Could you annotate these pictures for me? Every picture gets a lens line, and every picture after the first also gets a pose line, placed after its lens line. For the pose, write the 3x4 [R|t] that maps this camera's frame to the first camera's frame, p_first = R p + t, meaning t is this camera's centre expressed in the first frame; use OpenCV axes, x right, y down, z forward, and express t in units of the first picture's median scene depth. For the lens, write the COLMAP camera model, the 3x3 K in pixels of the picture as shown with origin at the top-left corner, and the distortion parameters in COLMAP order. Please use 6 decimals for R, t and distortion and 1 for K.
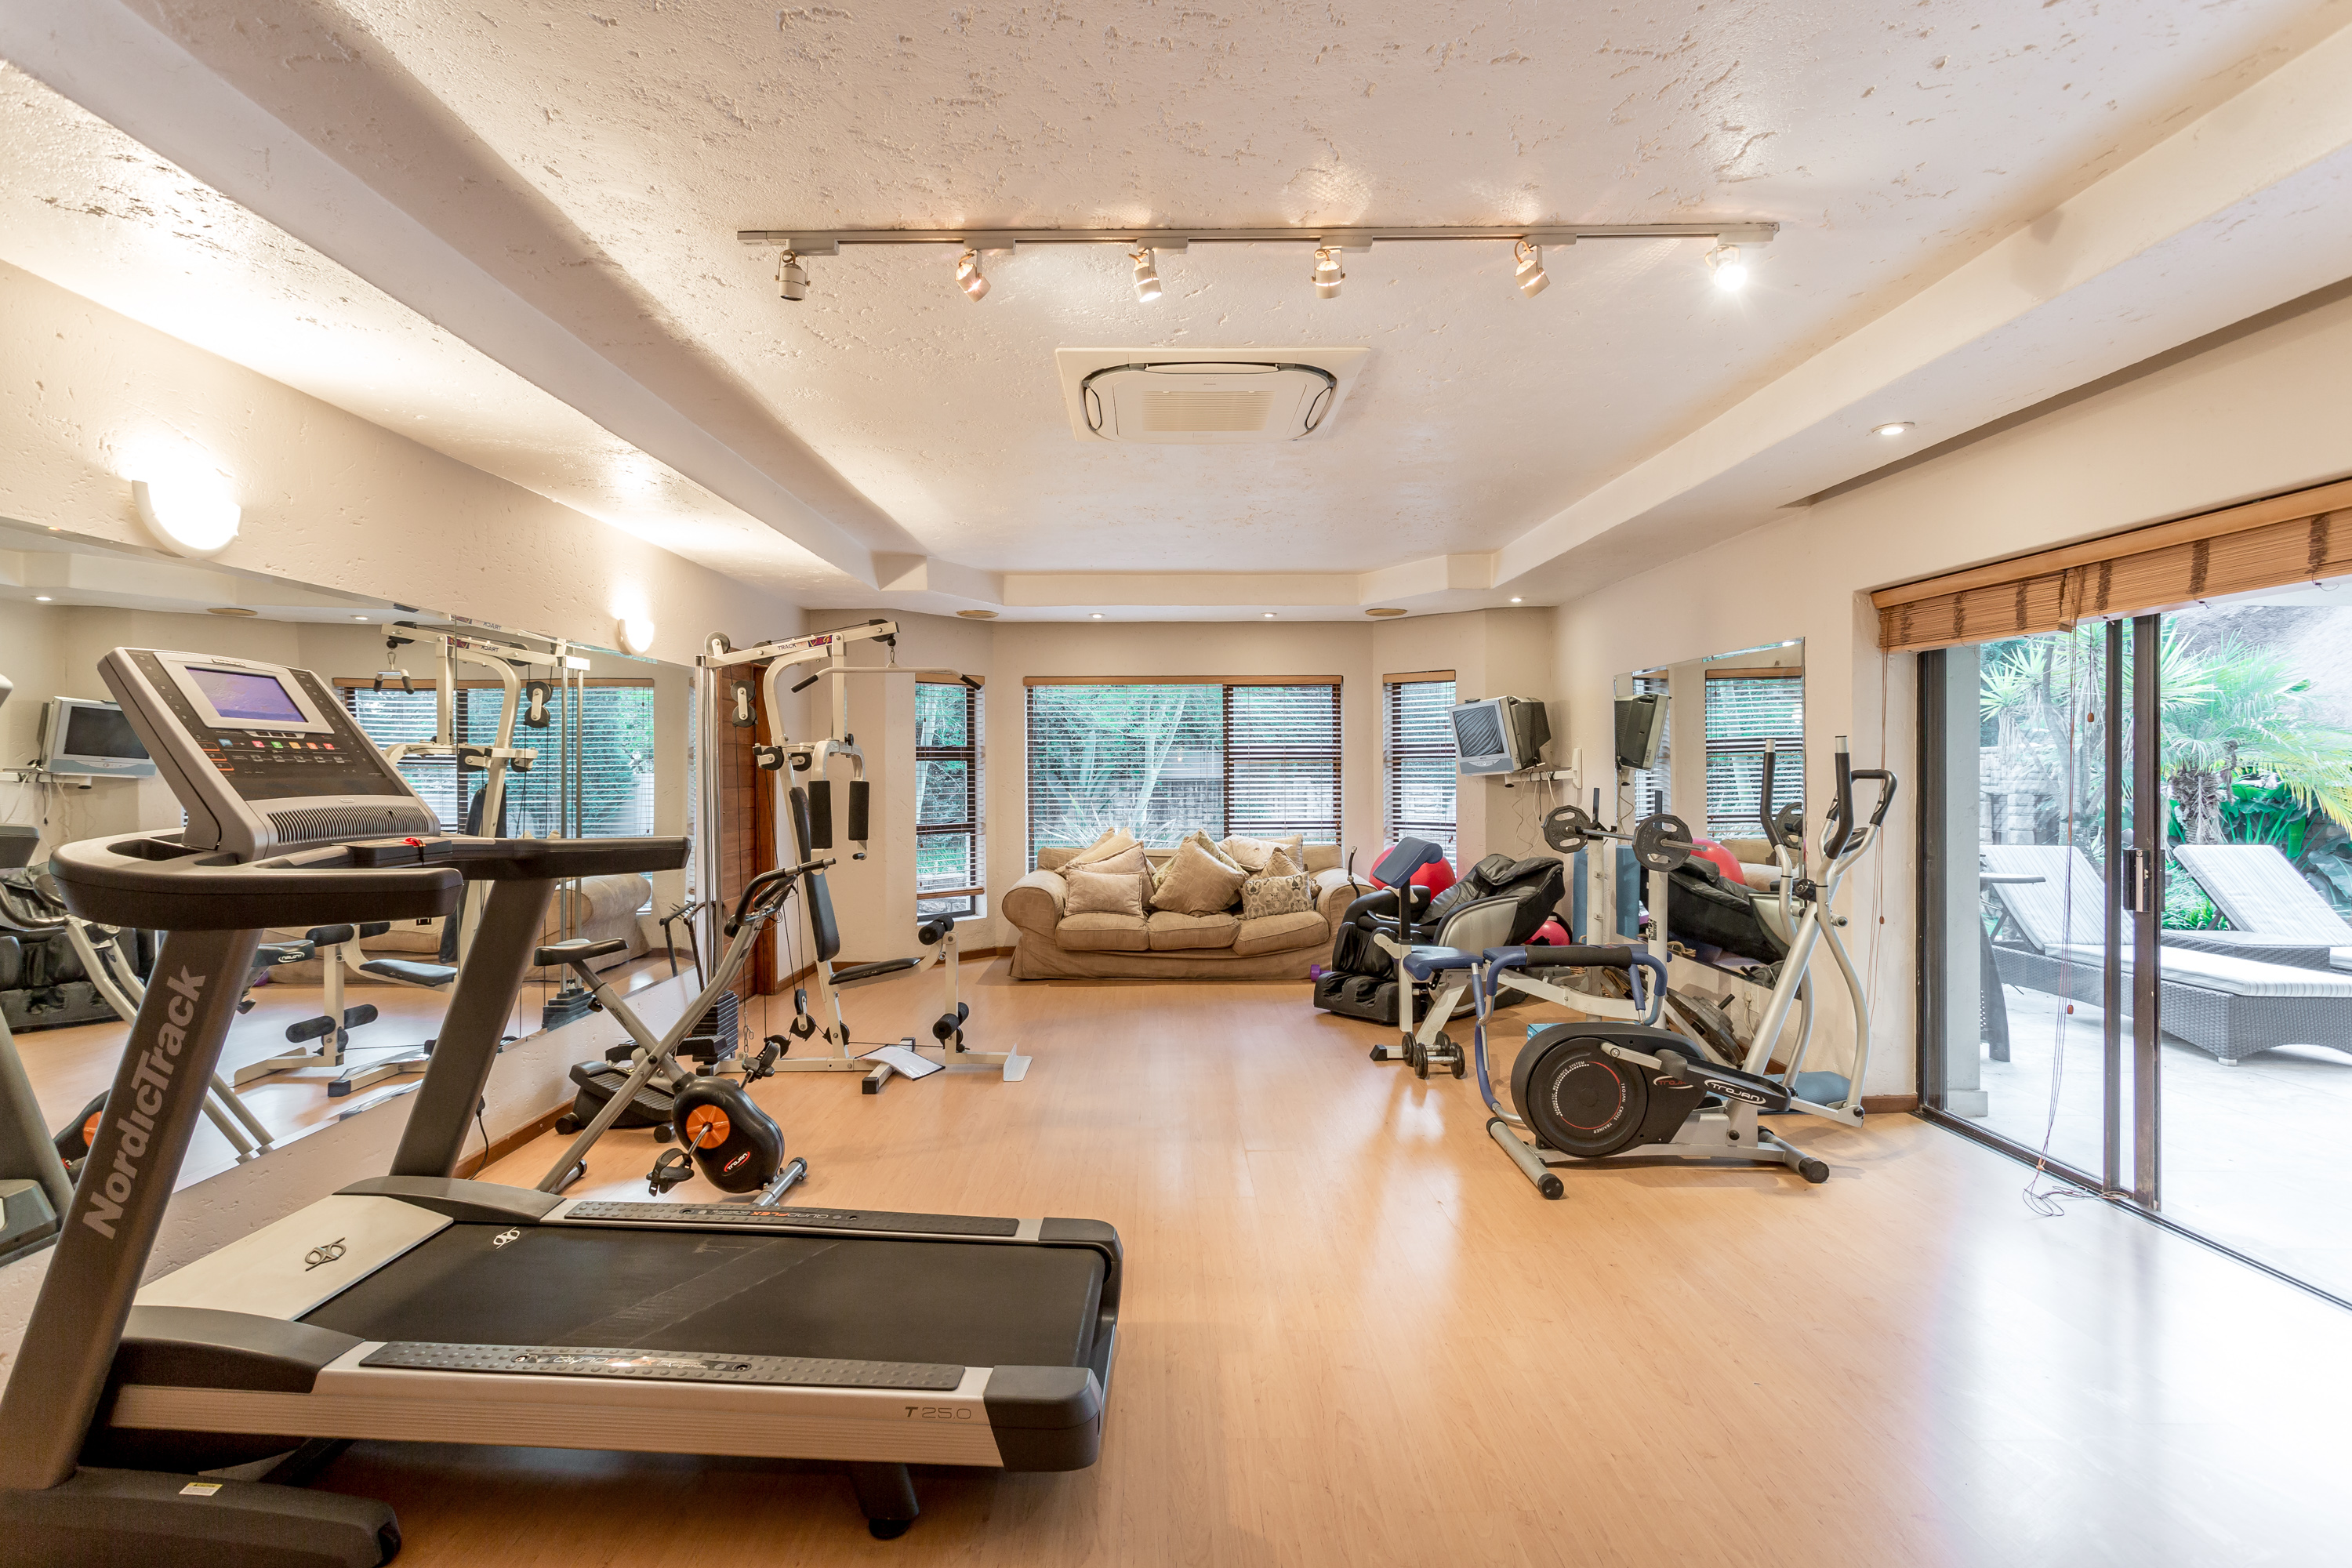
lens RADIAL K [[1110.1, 0, 1166.7], [0, 1110.1, 778.8], [0, 0, 1]] dist [0.001821, 0.001189]
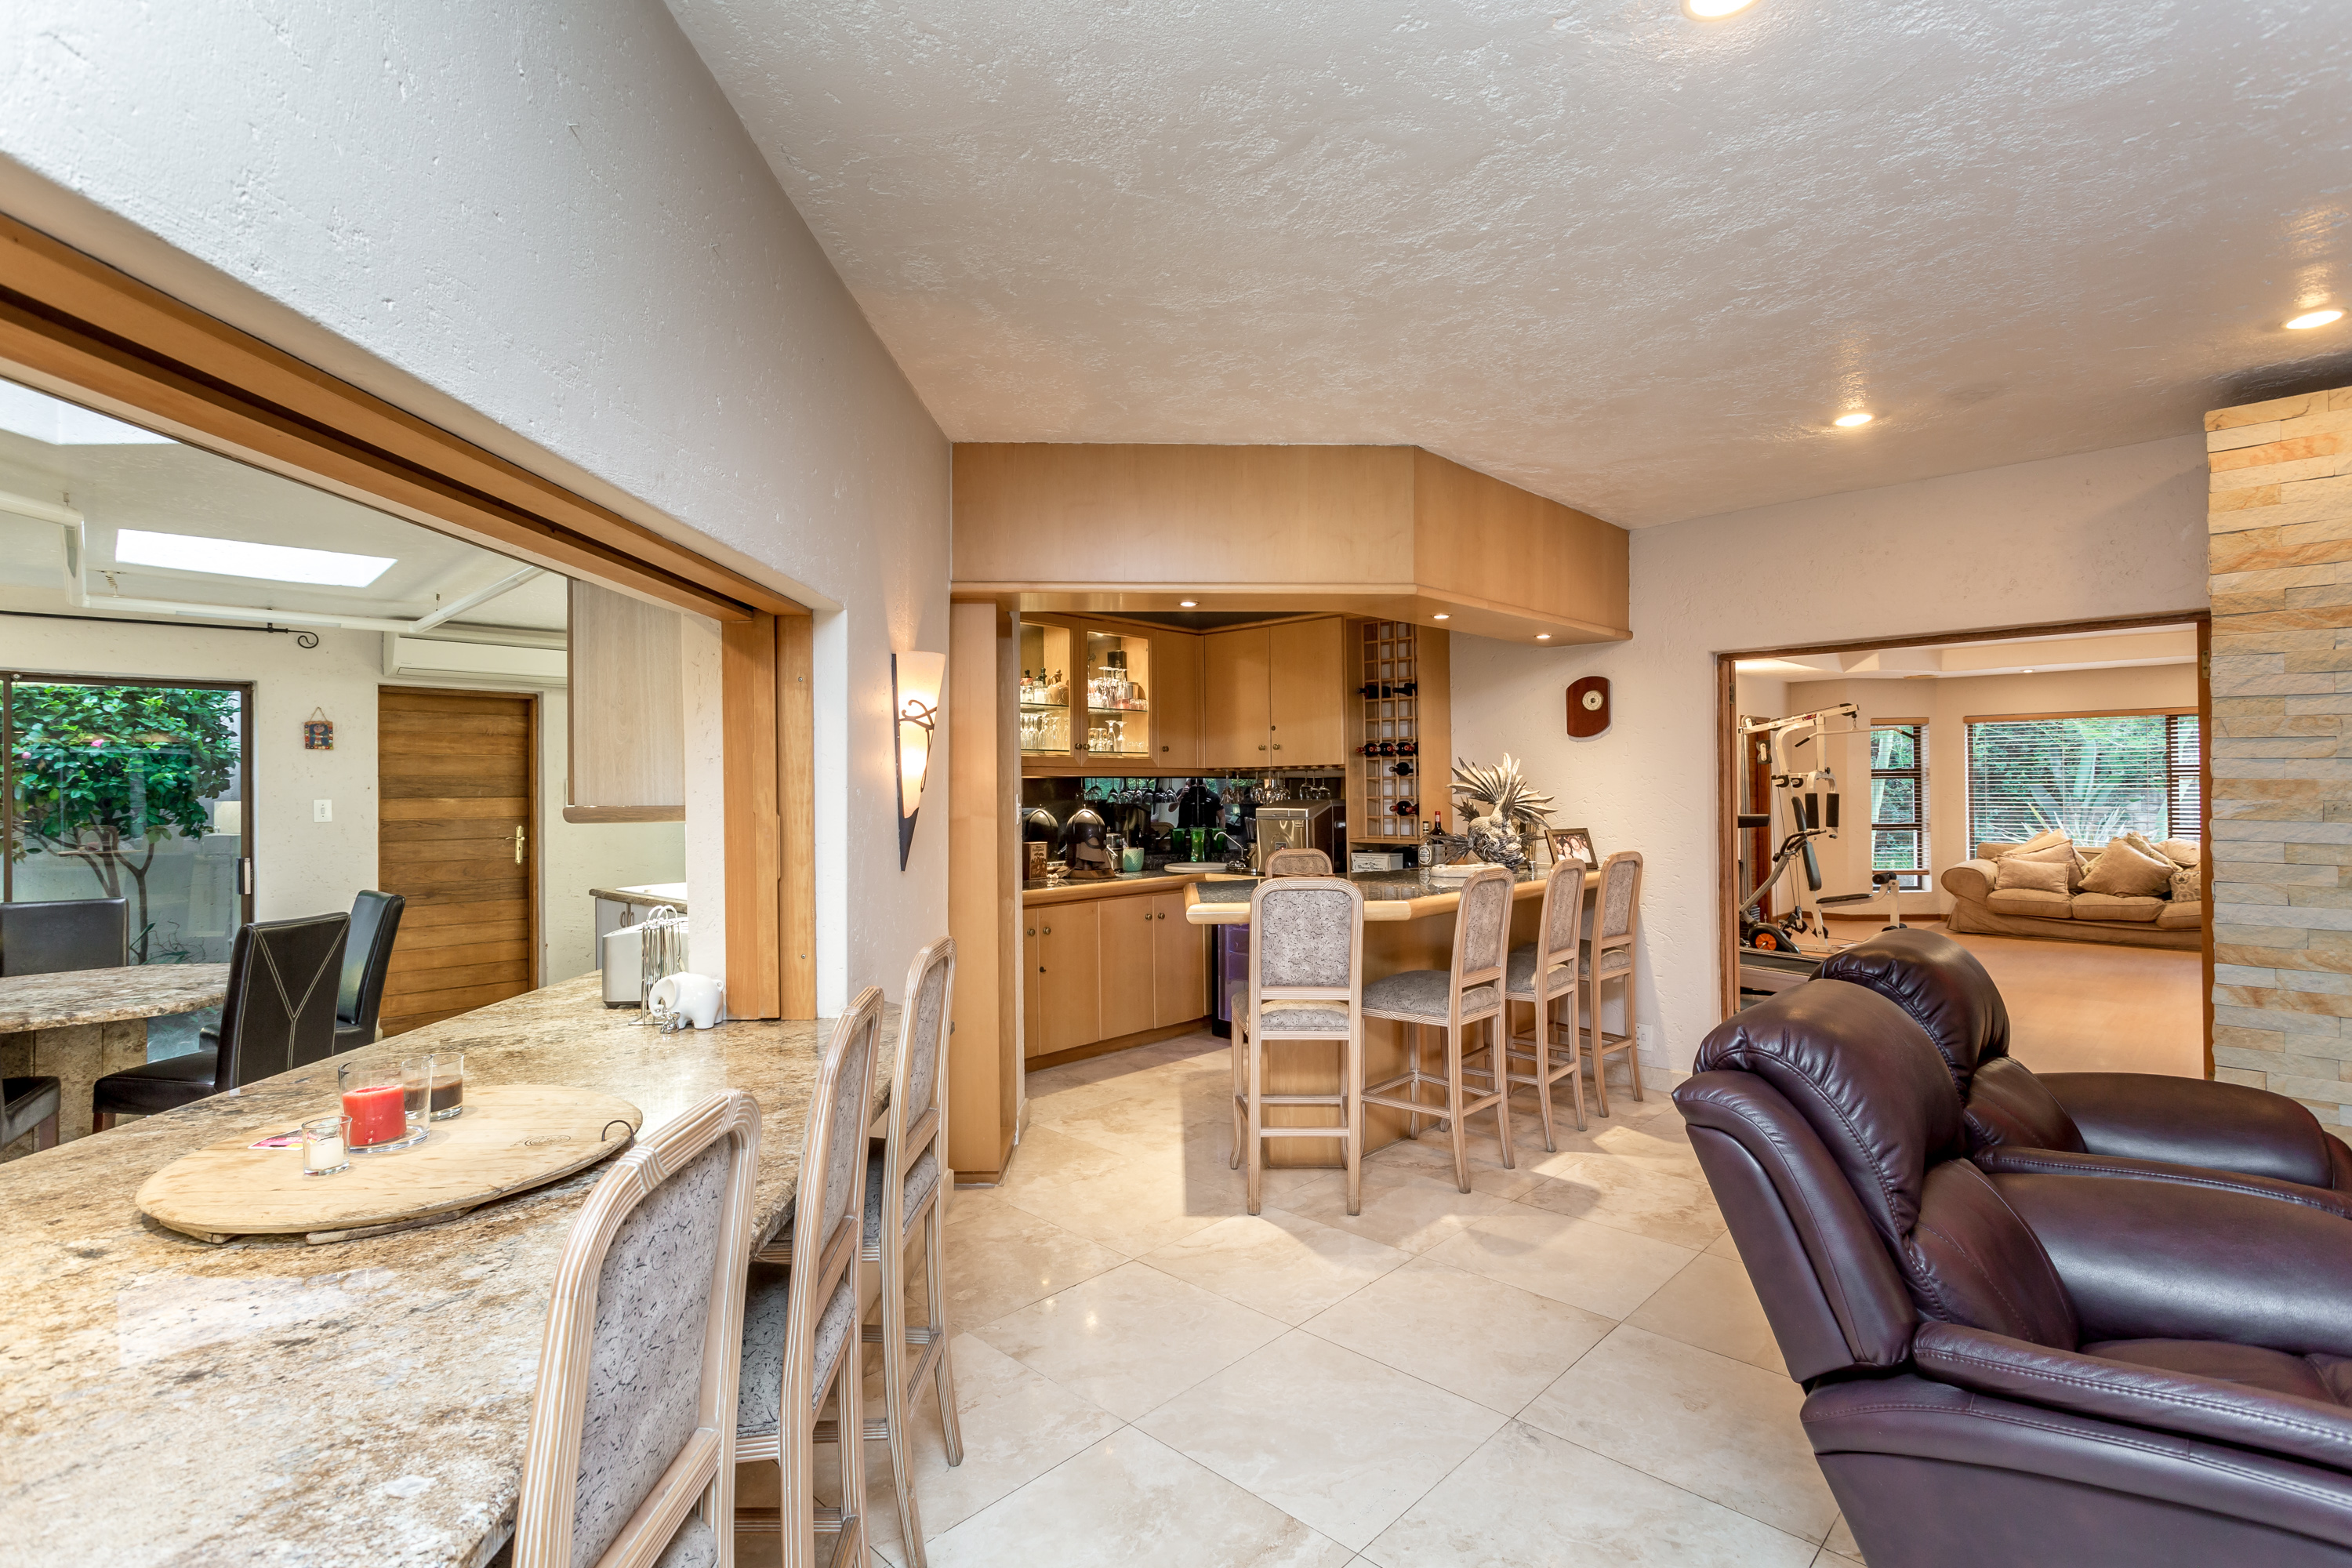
lens RADIAL K [[1085.2, 0, 1167.1], [0, 1085.2, 778.5], [0, 0, 1]] dist [-0.000040, 0.000208]
pose [[0.695332, -0.007210, -0.718652, 0.165231], [-0.000548, 0.999944, -0.010563, -0.001897], [0.718688, 0.007738, 0.695290, -0.699458]]
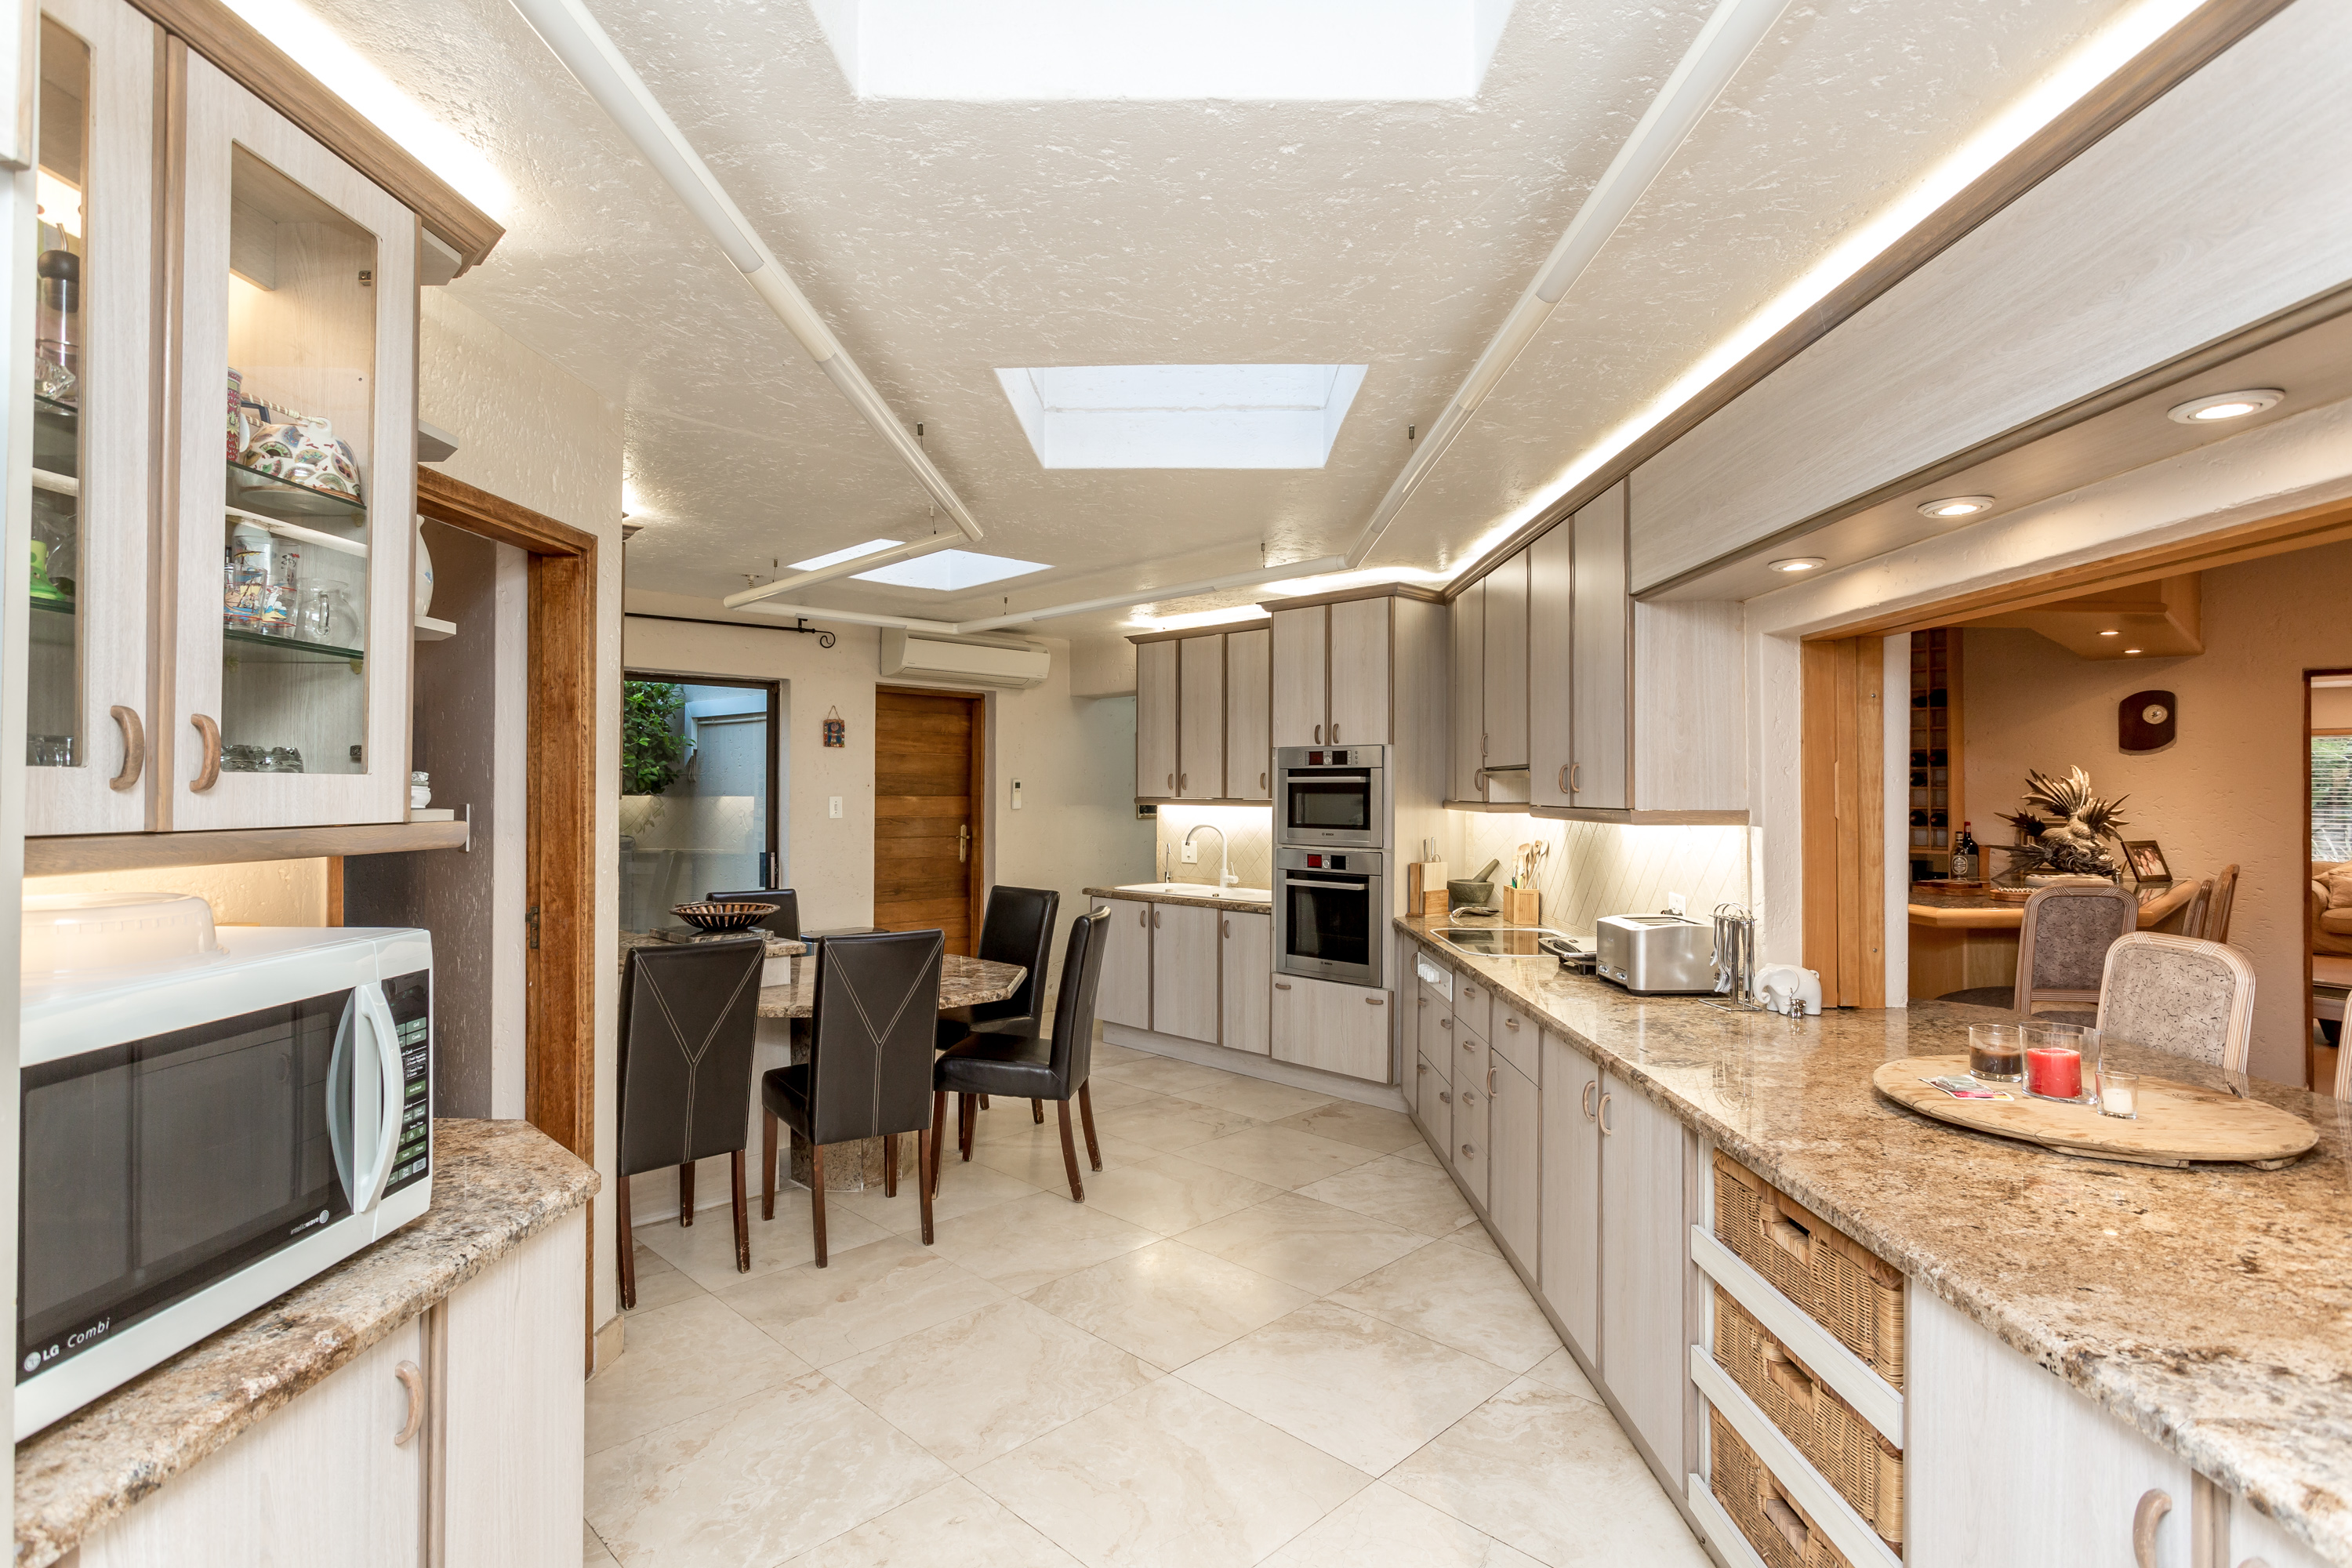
lens RADIAL K [[1145.2, 0, 1176.0], [0, 1145.2, 784.0], [0, 0, 1]] dist [-0.003718, 0.000038]
pose [[0.685784, 0.002901, -0.727799, -0.043816], [-0.012801, 0.999885, -0.008076, -0.000192], [0.727693, 0.014855, 0.685743, -0.993150]]
